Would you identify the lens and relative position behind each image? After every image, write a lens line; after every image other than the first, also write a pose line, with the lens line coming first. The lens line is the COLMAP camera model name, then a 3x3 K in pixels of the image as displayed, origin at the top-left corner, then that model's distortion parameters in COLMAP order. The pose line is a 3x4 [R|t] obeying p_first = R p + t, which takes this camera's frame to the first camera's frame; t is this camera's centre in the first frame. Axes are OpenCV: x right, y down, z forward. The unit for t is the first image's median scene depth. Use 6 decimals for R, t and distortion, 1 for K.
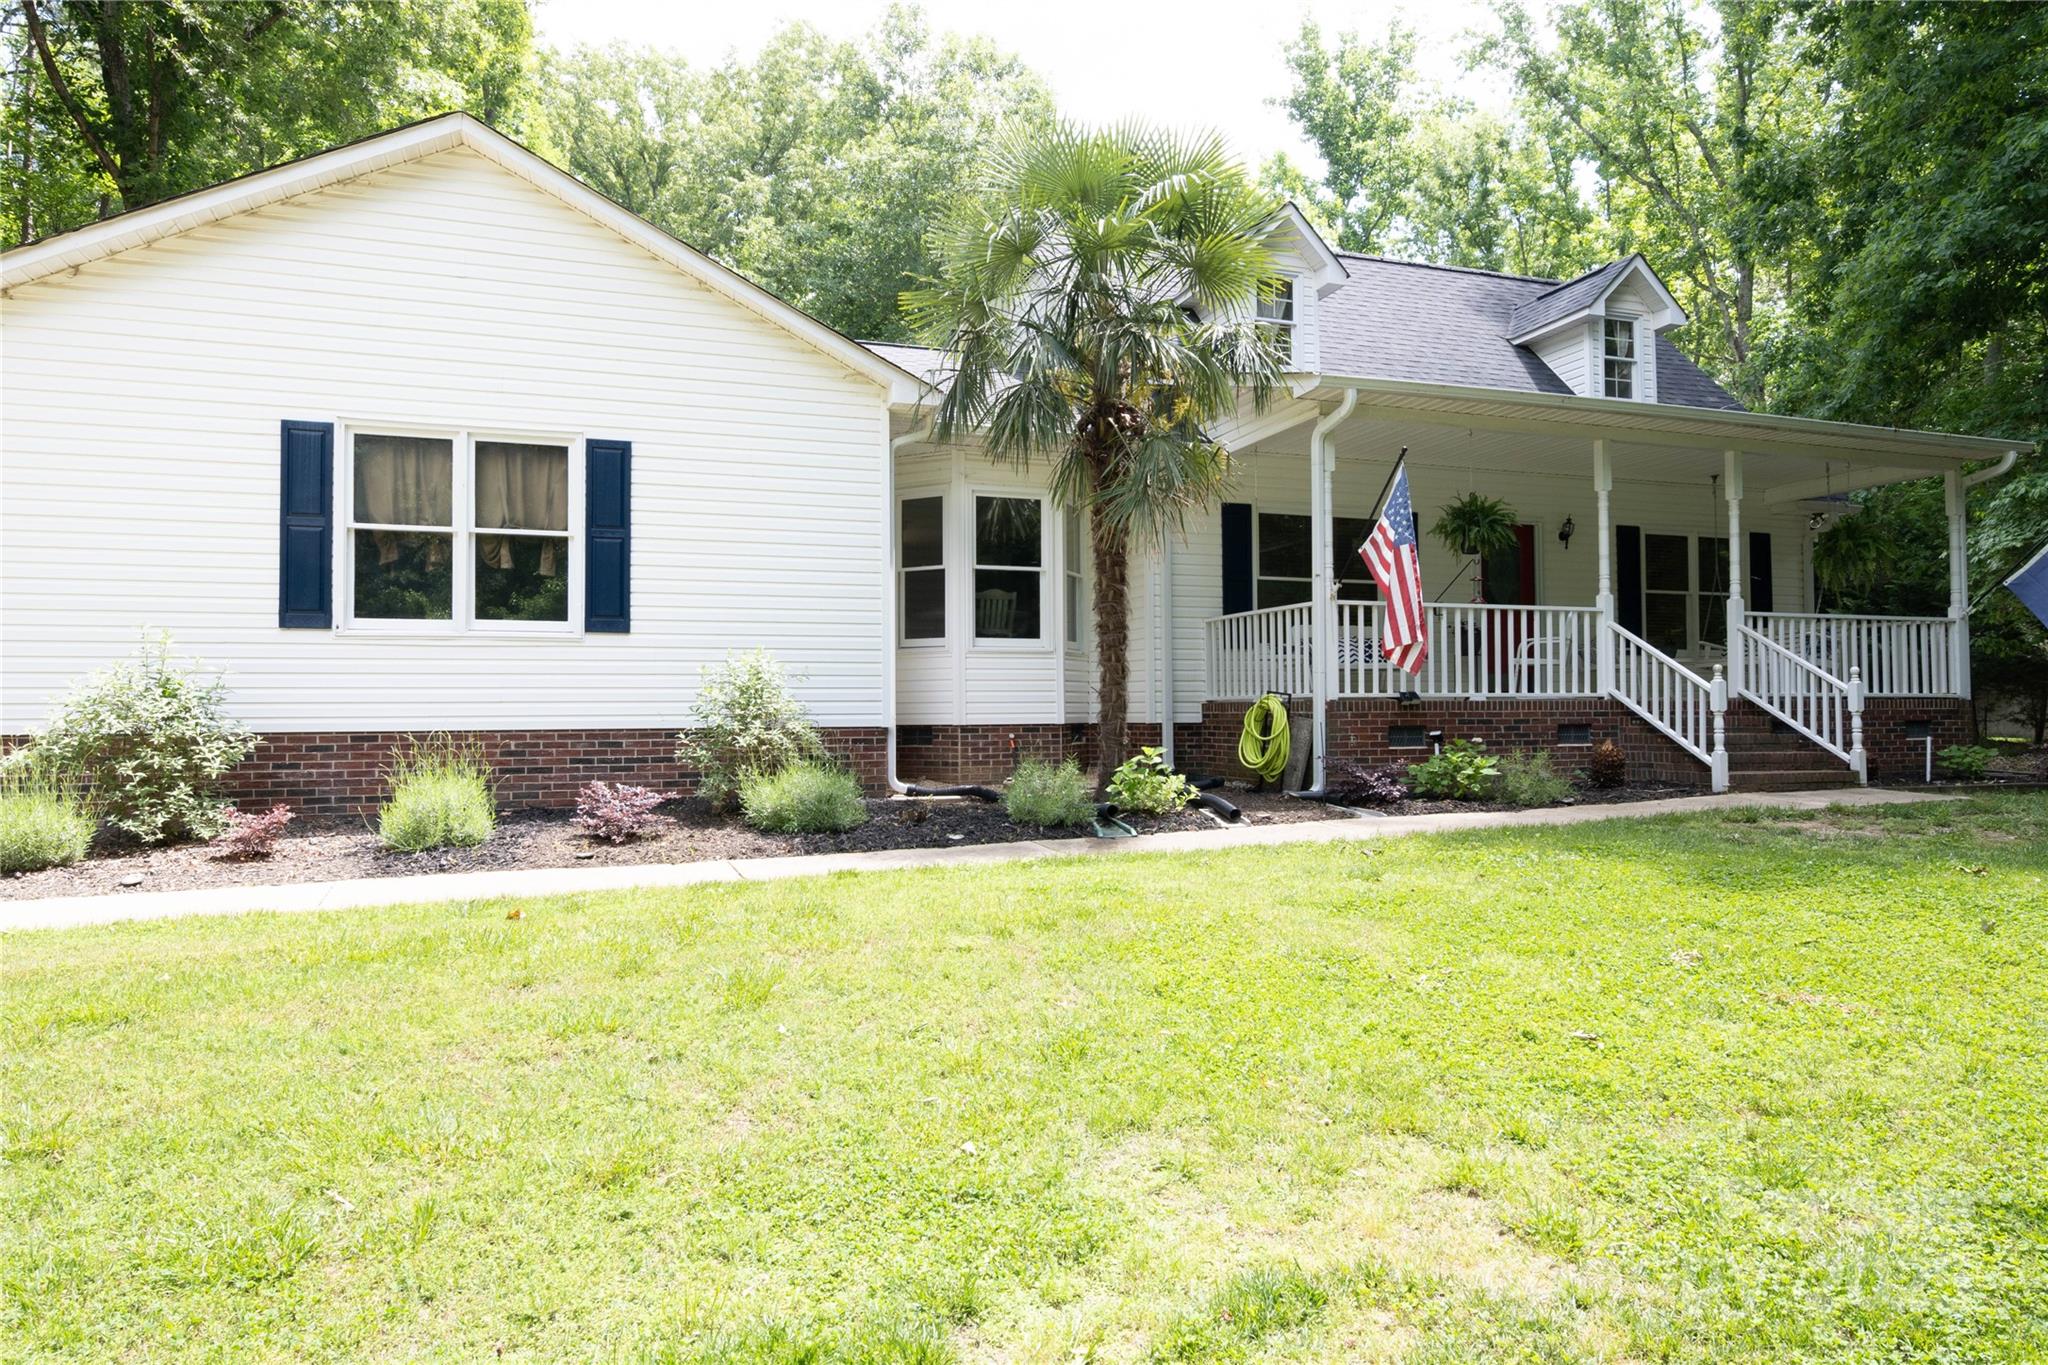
lens RADIAL K [[1256.9, 0, 1024.3], [0, 1256.9, 668.8], [0, 0, 1]] dist [0.003137, -0.000808]
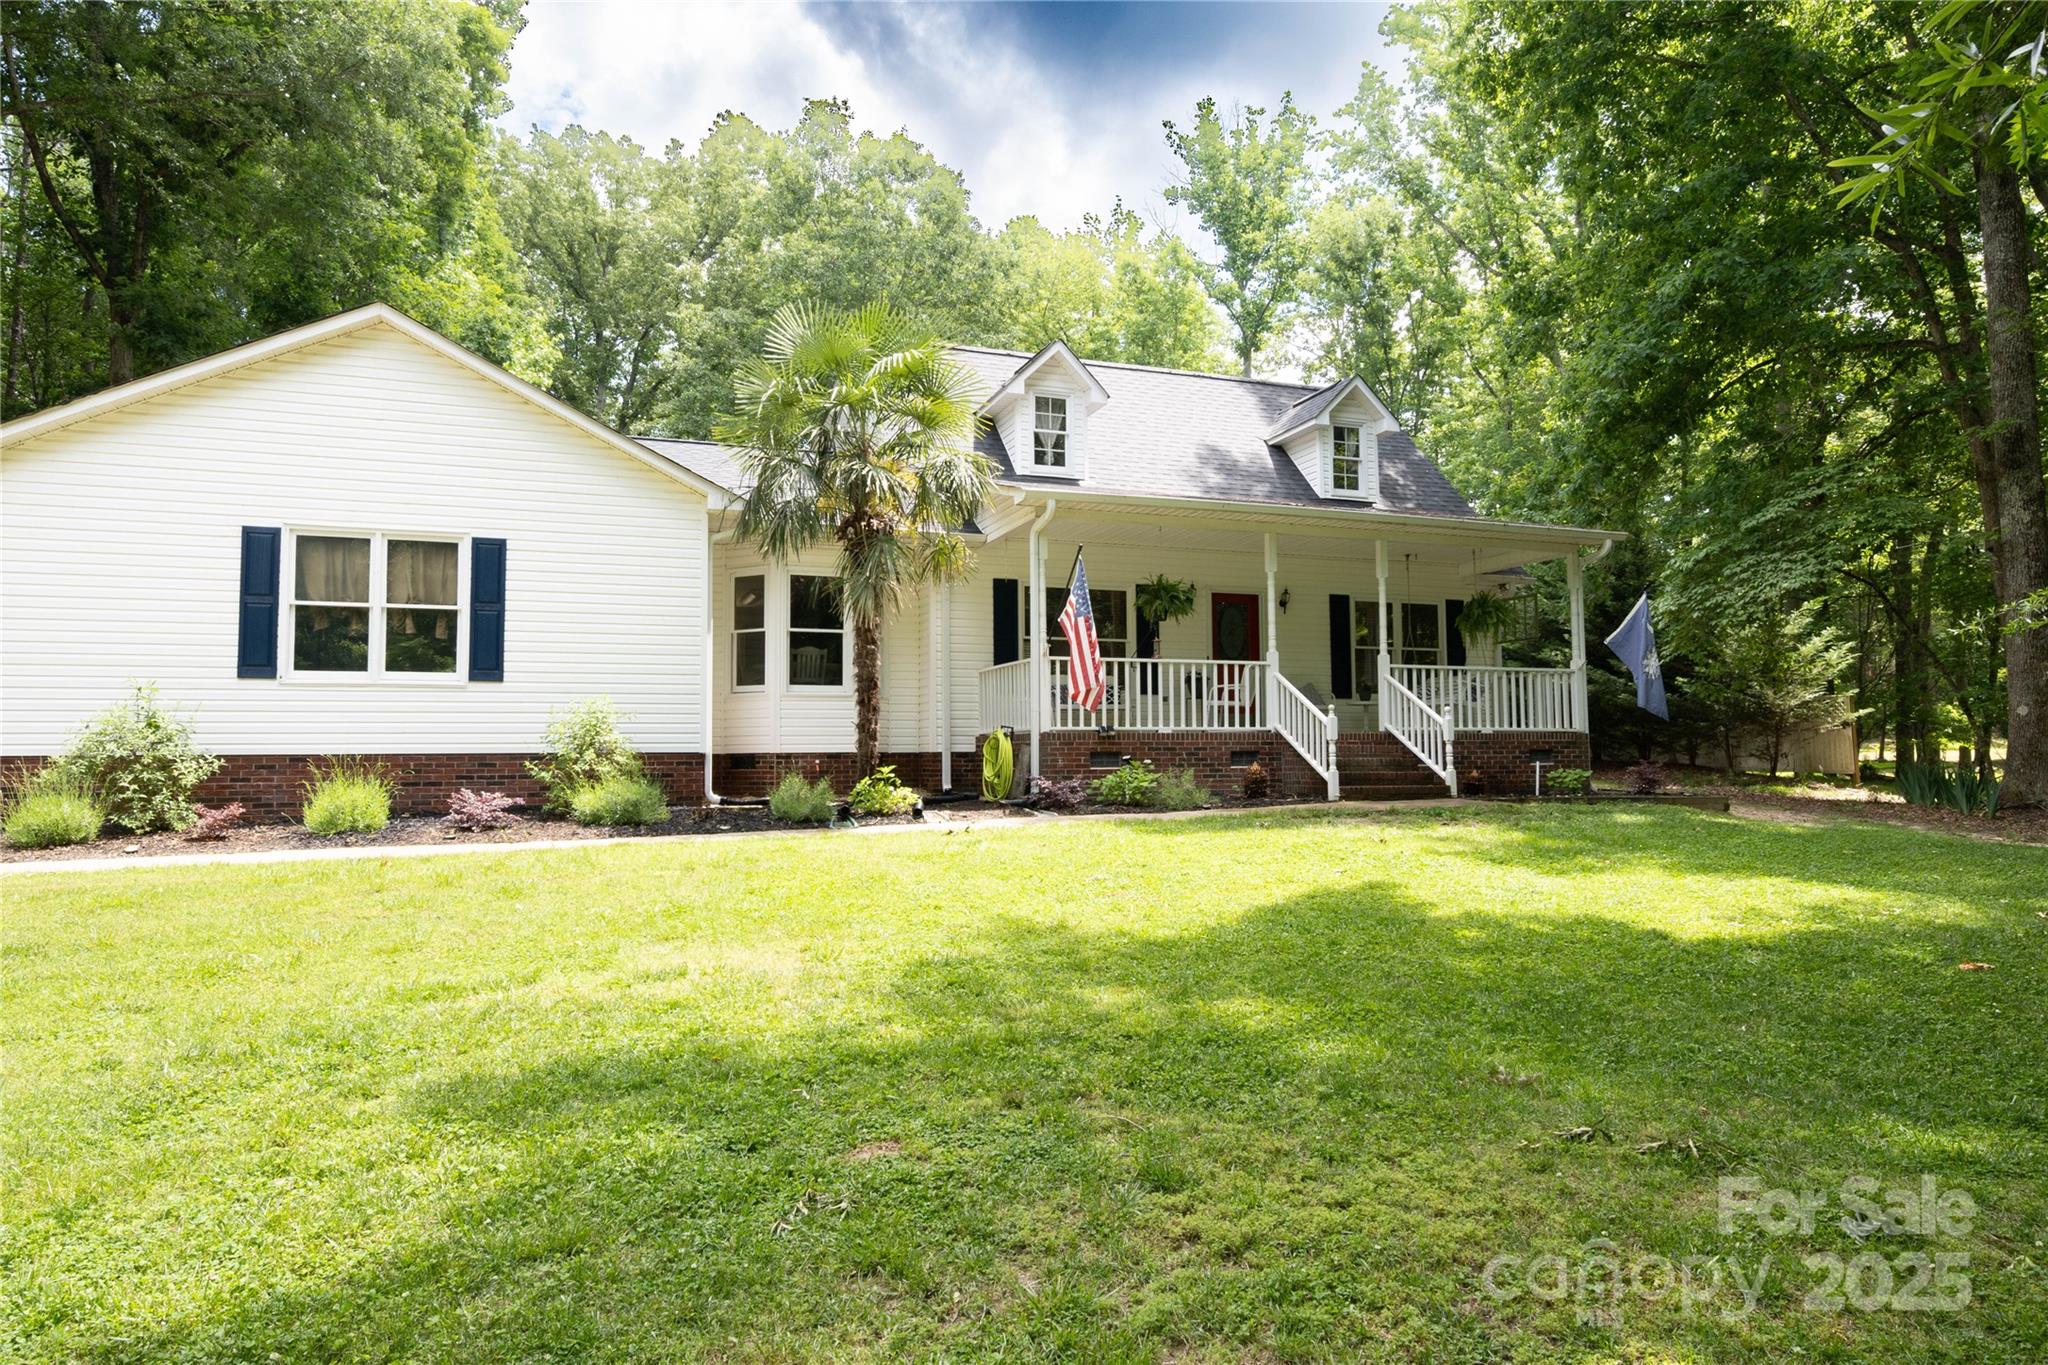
lens RADIAL K [[1256.9, 0, 1025.5], [0, 1256.9, 669.1], [0, 0, 1]] dist [0.003137, -0.000808]
pose [[0.999760, -0.000354, 0.021923, 0.192587], [0.001168, 0.999309, -0.037145, 0.007660], [-0.021894, 0.037162, 0.999069, -0.316618]]
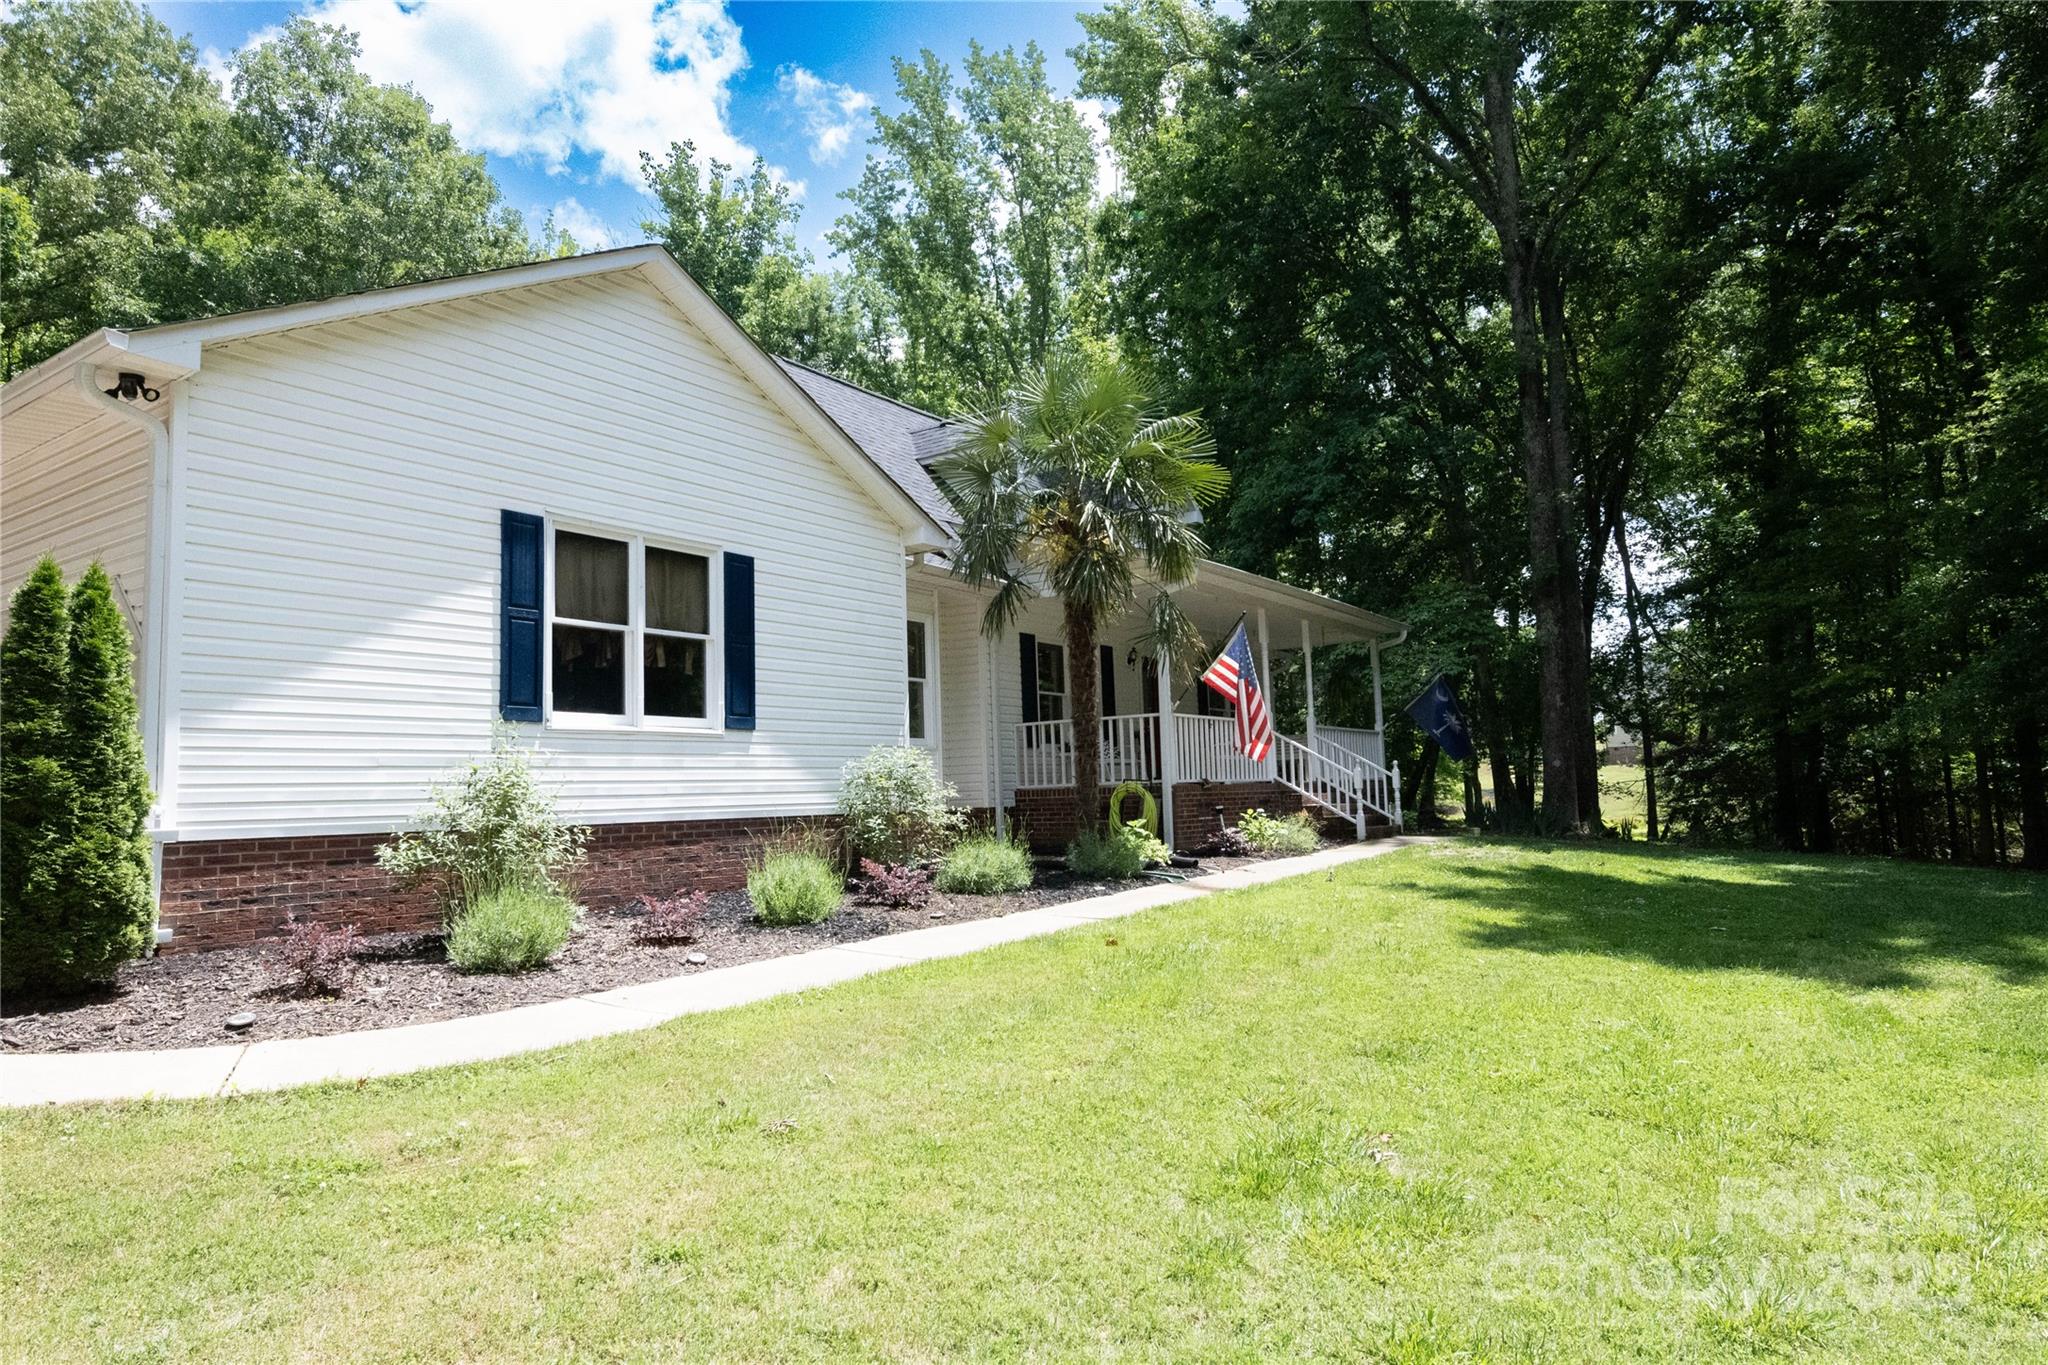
lens RADIAL K [[1256.9, 0, 1031.0], [0, 1256.9, 674.8], [0, 0, 1]] dist [0.003137, -0.000808]
pose [[0.801386, 0.039262, 0.596858, -0.704957], [0.006602, 0.997202, -0.074463, 0.006178], [-0.598112, 0.063614, 0.798884, -0.022421]]
